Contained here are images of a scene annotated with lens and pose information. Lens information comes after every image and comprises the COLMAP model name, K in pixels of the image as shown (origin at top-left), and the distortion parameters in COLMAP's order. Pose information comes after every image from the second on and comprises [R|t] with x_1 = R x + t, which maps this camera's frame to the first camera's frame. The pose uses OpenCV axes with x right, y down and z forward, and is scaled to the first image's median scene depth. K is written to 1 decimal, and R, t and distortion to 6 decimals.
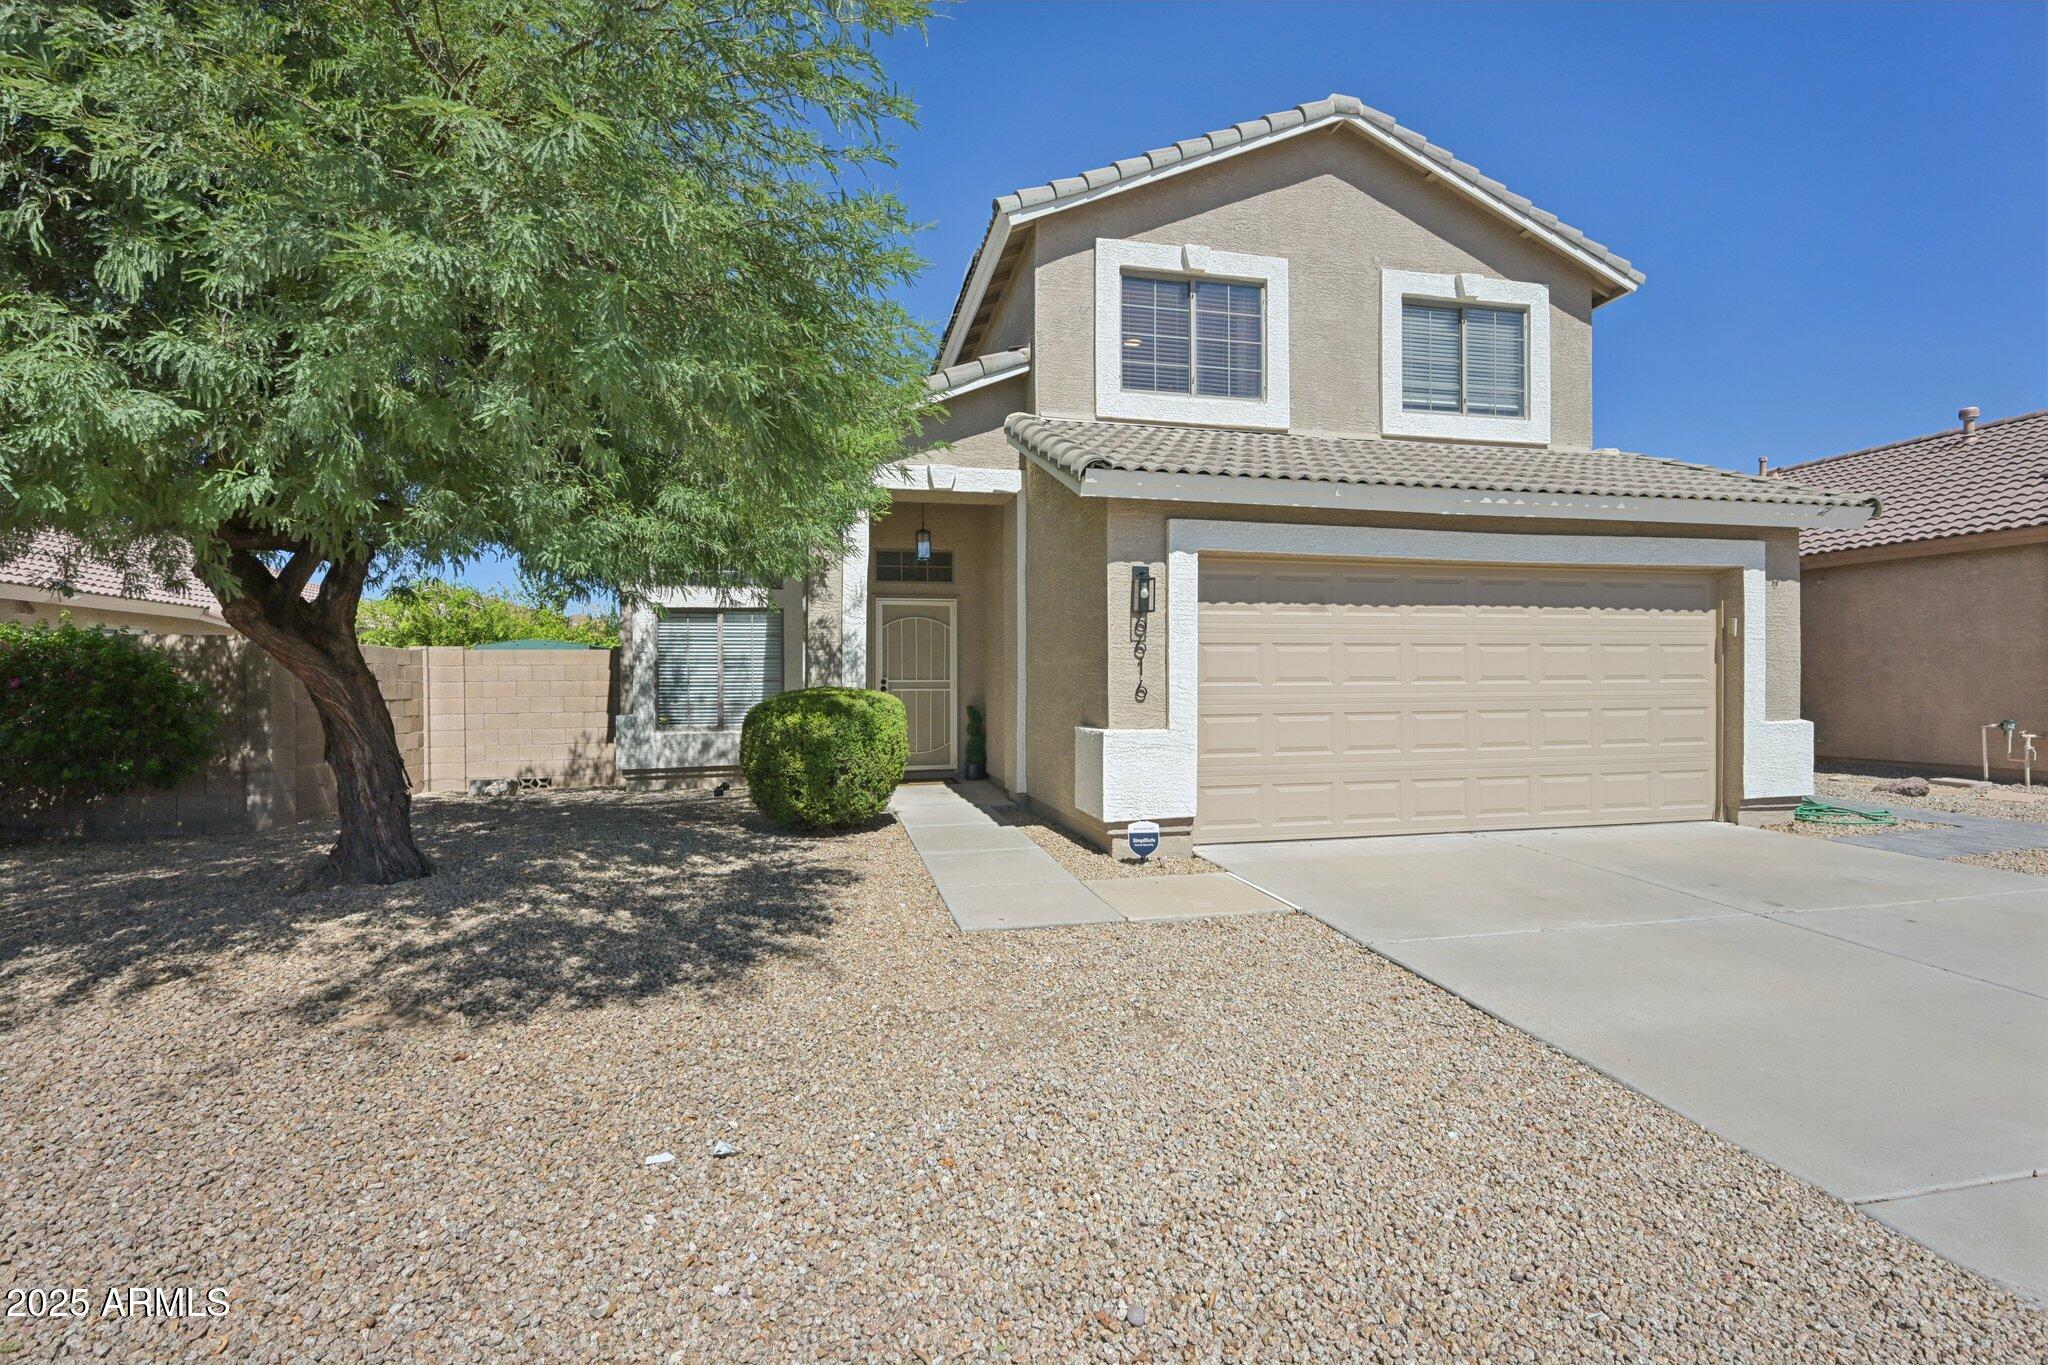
lens RADIAL K [[923.5, 0, 1024.0], [0, 923.5, 682.5], [0, 0, 1]] dist [0.002746, 0.000383]
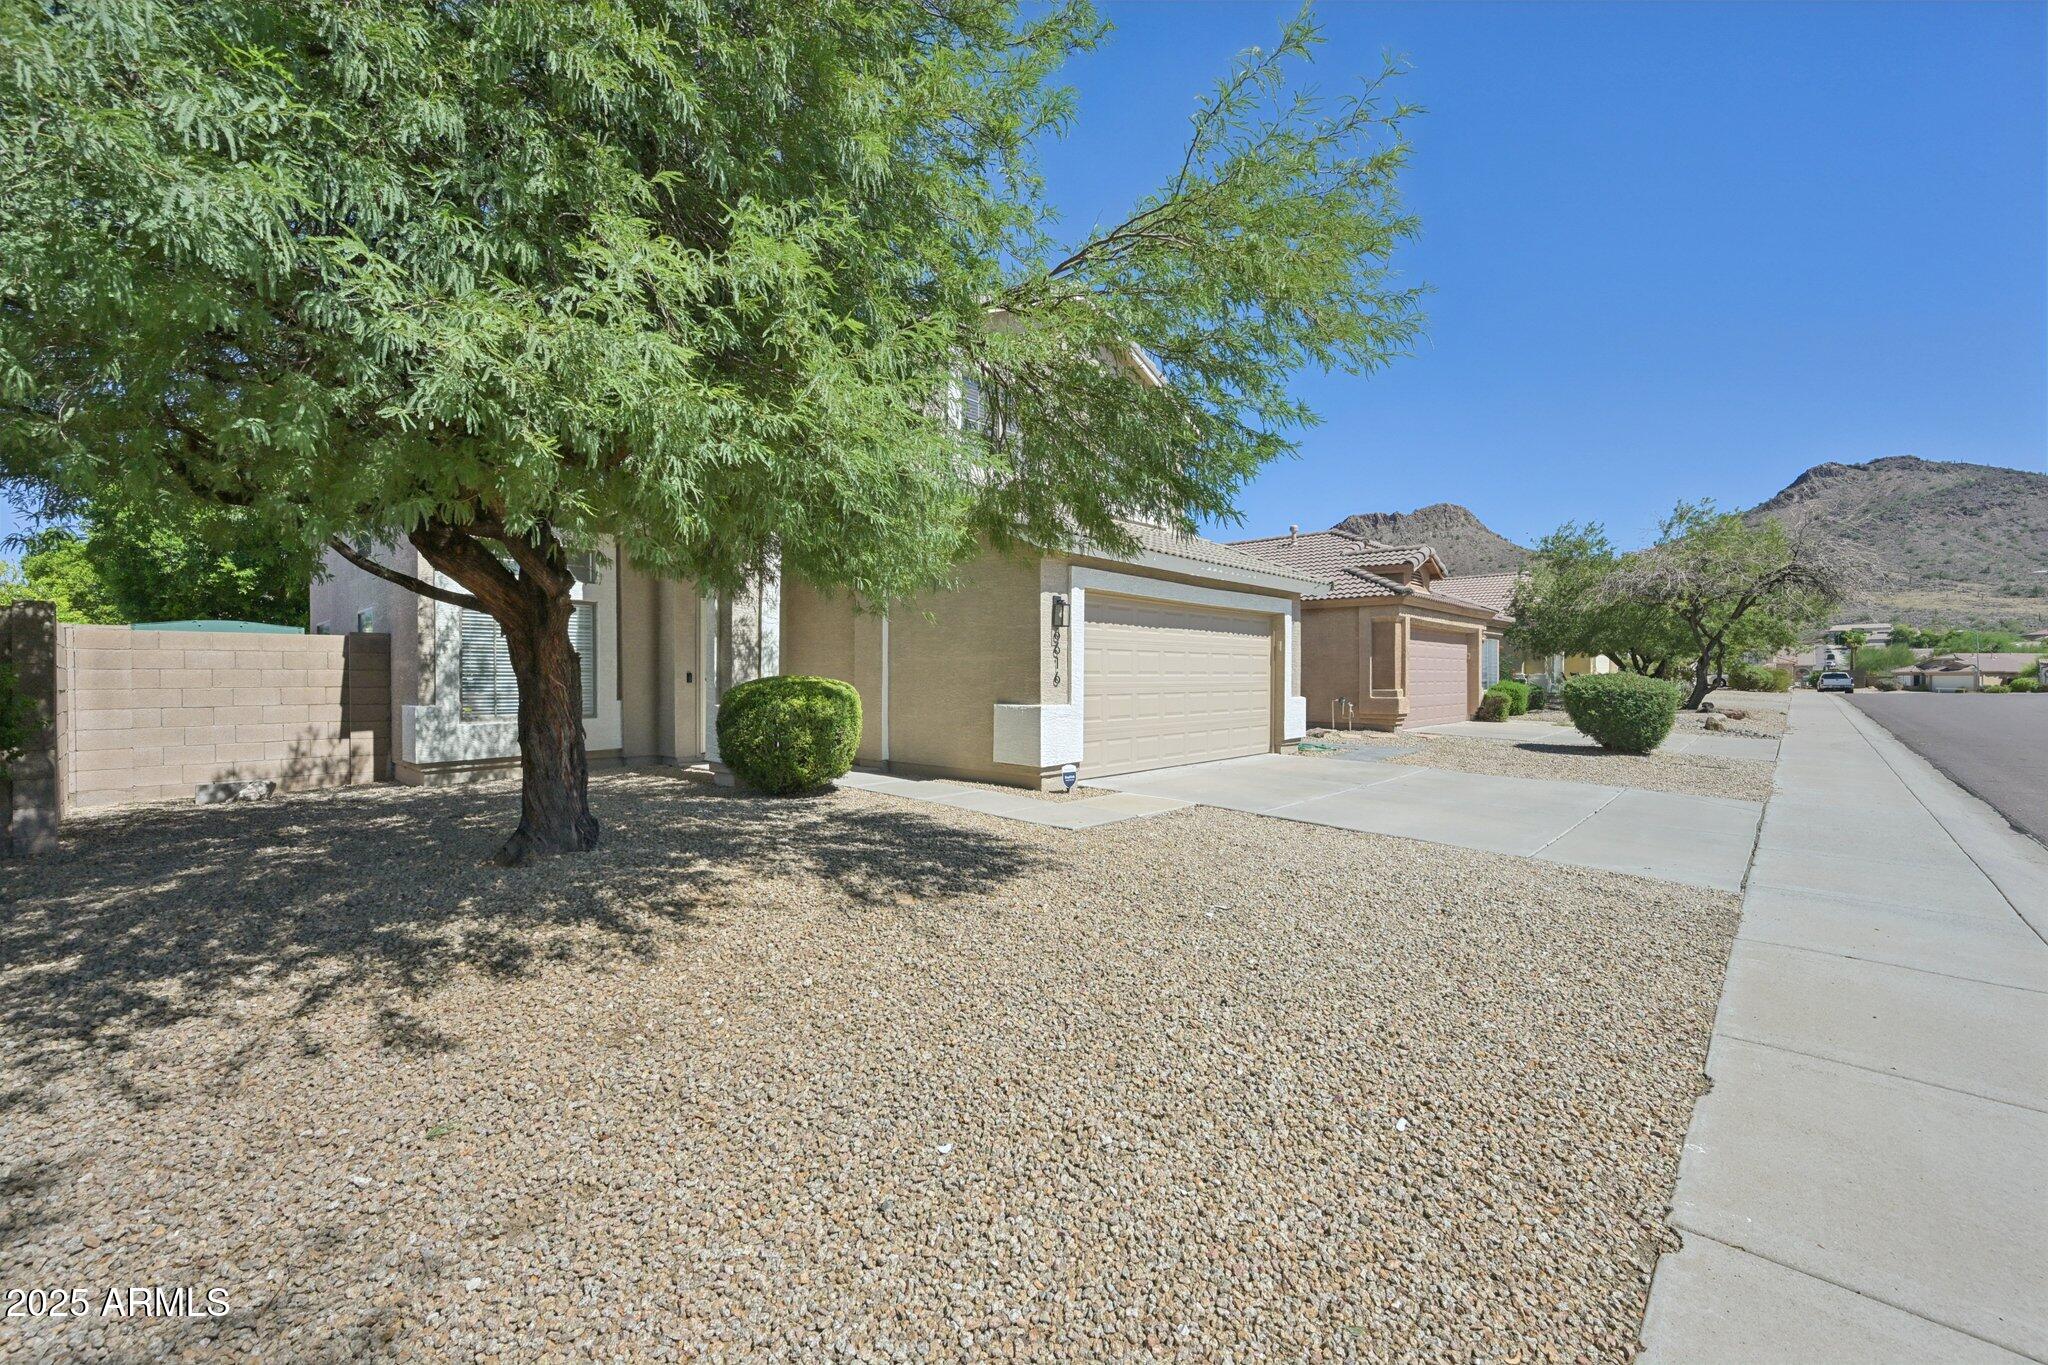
lens RADIAL K [[824.7, 0, 1024.0], [0, 824.7, 682.5], [0, 0, 1]] dist [-0.000913, -0.000126]
pose [[0.828828, 0.000986, 0.559502, -0.494373], [-0.003419, 0.999989, 0.003302, 0.007747], [-0.559492, -0.004649, 0.828822, -0.059642]]
